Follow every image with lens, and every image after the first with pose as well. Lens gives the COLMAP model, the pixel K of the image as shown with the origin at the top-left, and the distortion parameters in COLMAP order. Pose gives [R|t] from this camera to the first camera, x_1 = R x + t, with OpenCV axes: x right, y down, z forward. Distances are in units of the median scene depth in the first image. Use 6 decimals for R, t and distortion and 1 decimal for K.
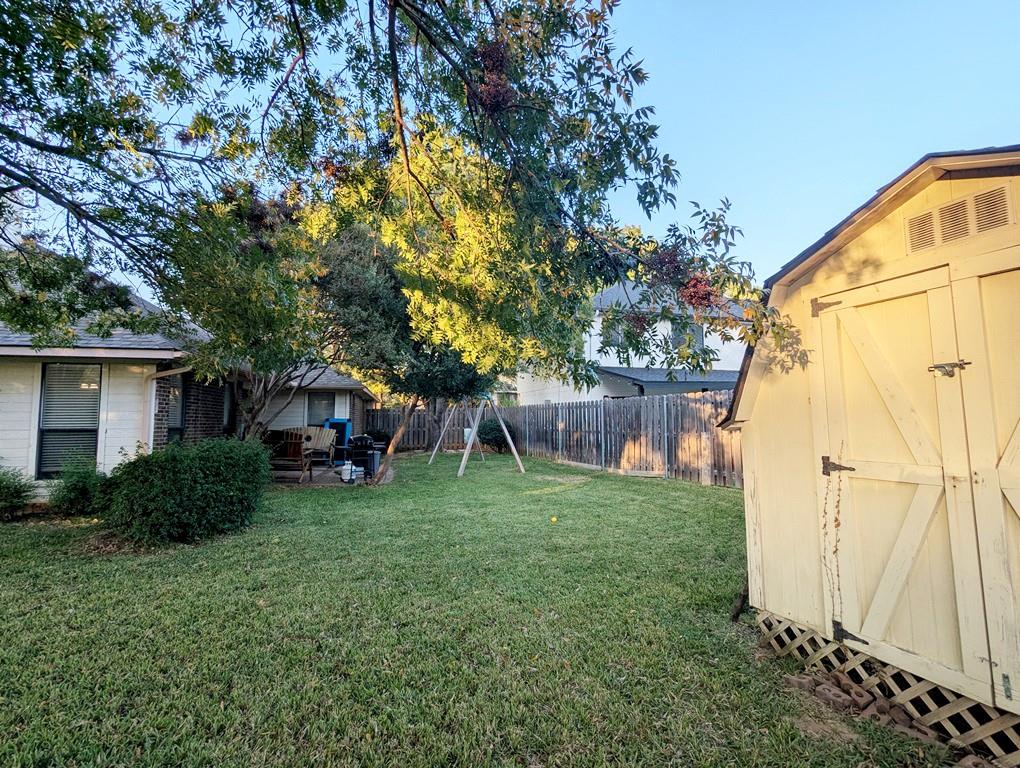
lens RADIAL K [[483.6, 0, 515.3], [0, 483.6, 378.9], [0, 0, 1]] dist [-0.004061, 0.006392]
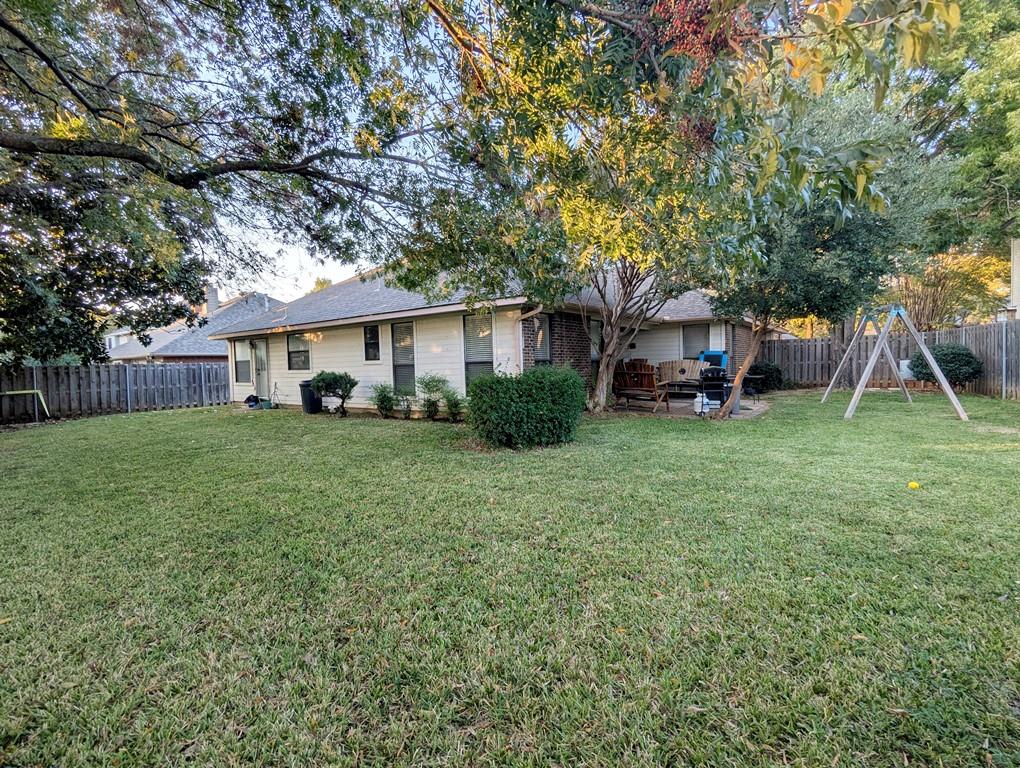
lens RADIAL K [[483.6, 0, 515.3], [0, 483.6, 378.9], [0, 0, 1]] dist [-0.004061, 0.006392]
pose [[0.667028, 0.013664, -0.744907, 0.178073], [0.083052, 0.992237, 0.092569, 0.033057], [0.740389, -0.123612, 0.660715, 0.146657]]
